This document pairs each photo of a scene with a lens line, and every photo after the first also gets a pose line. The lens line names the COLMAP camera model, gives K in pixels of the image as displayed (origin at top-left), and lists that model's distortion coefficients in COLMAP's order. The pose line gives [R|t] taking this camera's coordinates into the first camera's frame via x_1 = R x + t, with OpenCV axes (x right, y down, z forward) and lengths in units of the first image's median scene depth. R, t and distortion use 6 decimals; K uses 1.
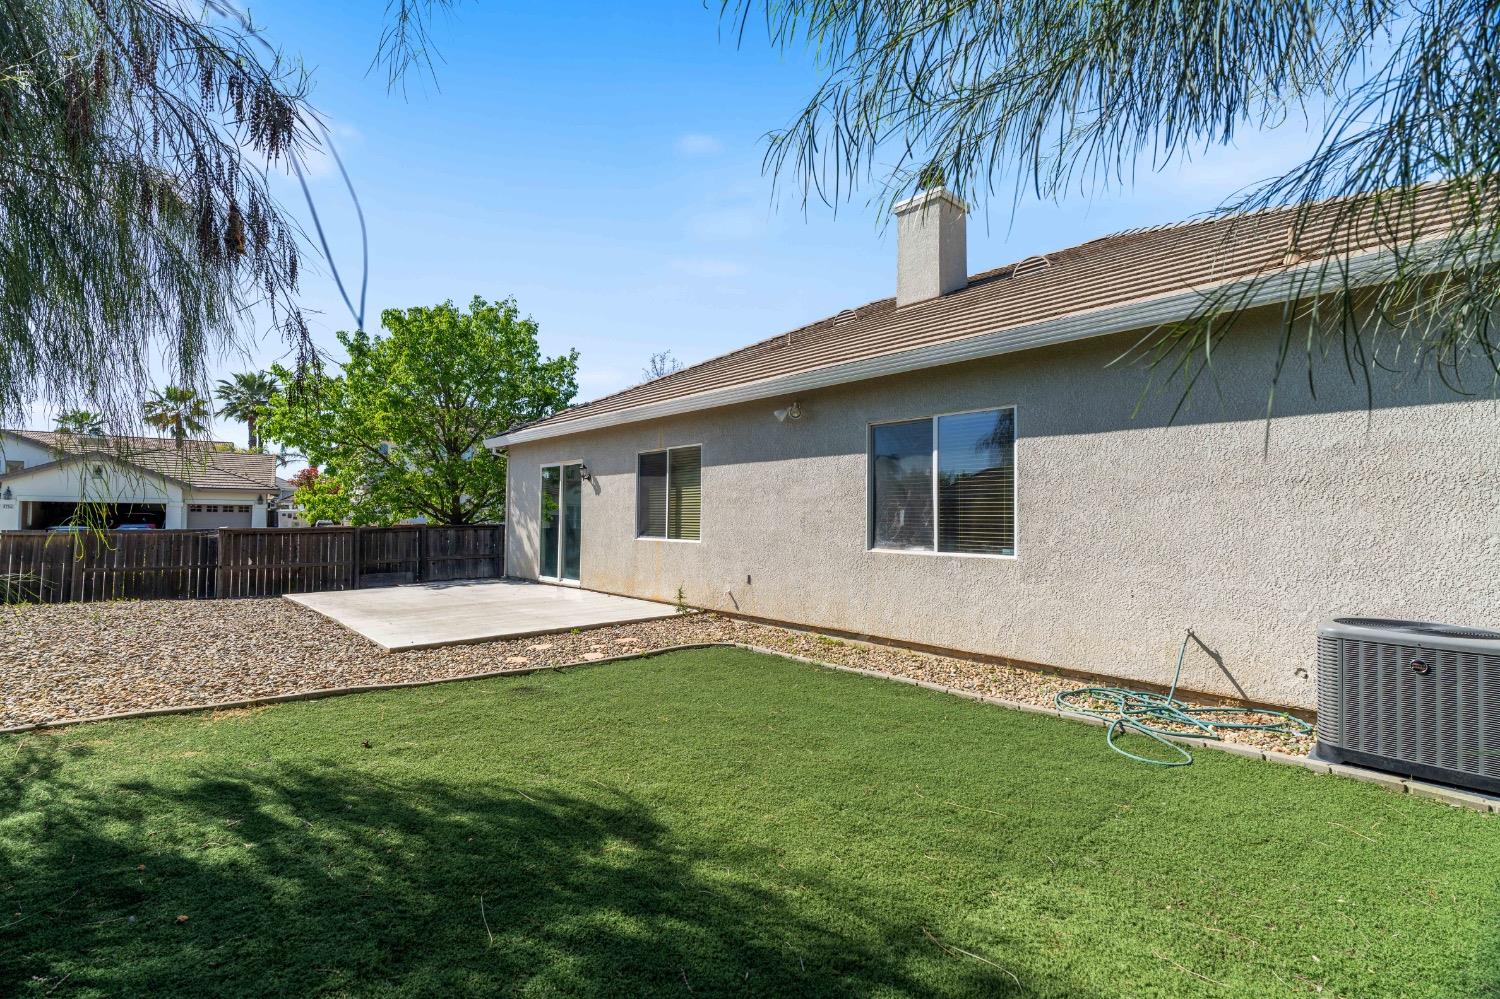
lens RADIAL K [[680.8, 0, 755.8], [0, 680.8, 500.2], [0, 0, 1]] dist [-0.006901, 0.002783]
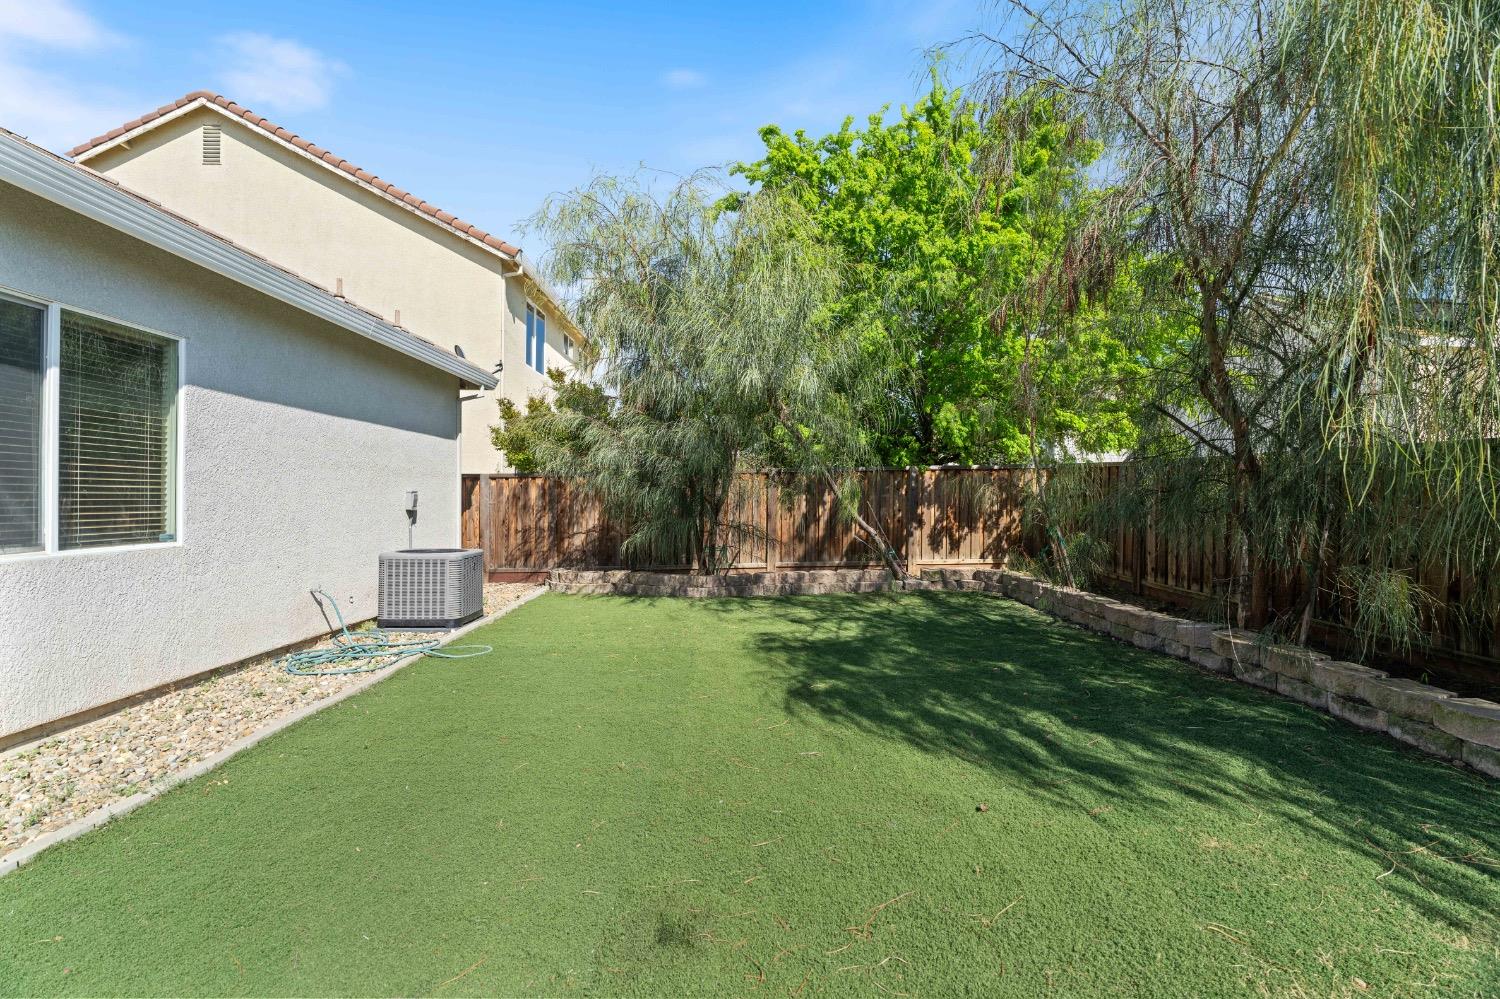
lens RADIAL K [[680.8, 0, 748.1], [0, 680.8, 494.3], [0, 0, 1]] dist [-0.006901, 0.002783]
pose [[-0.753346, -0.017686, 0.657386, -0.405025], [-0.039425, 0.999055, -0.018302, 0.013555], [-0.656441, -0.039705, -0.753331, 0.825562]]
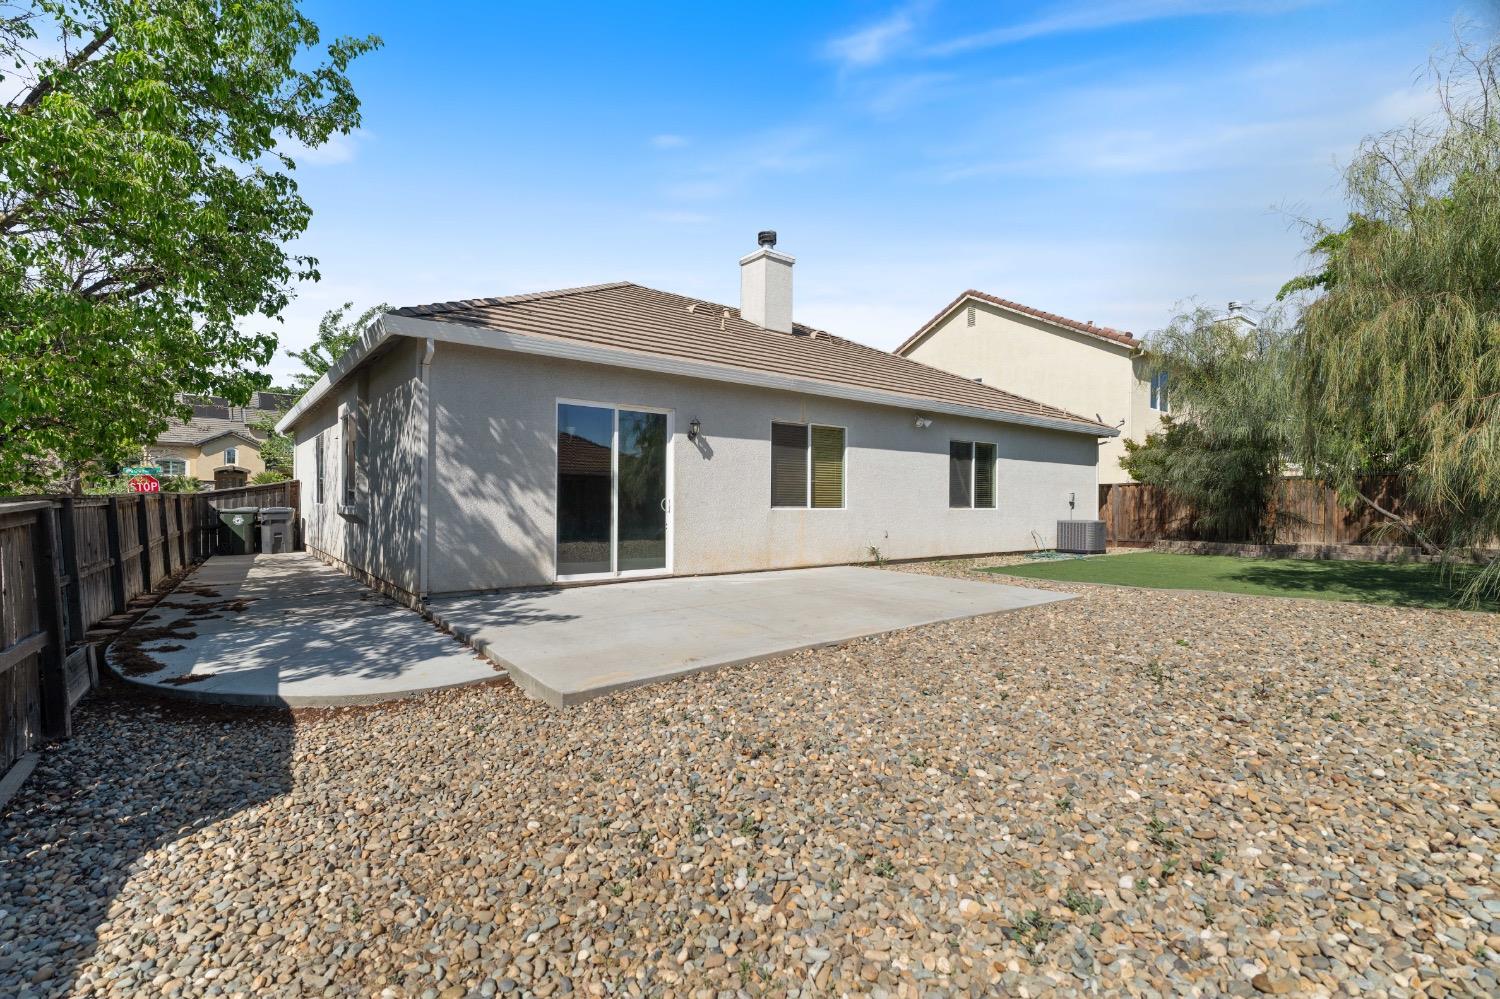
lens RADIAL K [[680.8, 0, 755.5], [0, 680.8, 499.5], [0, 0, 1]] dist [-0.006901, 0.002783]
pose [[0.055230, -0.011784, 0.998404, -1.430335], [-0.039724, 0.999113, 0.013990, 0.037690], [-0.997683, -0.040433, 0.054713, 1.219376]]
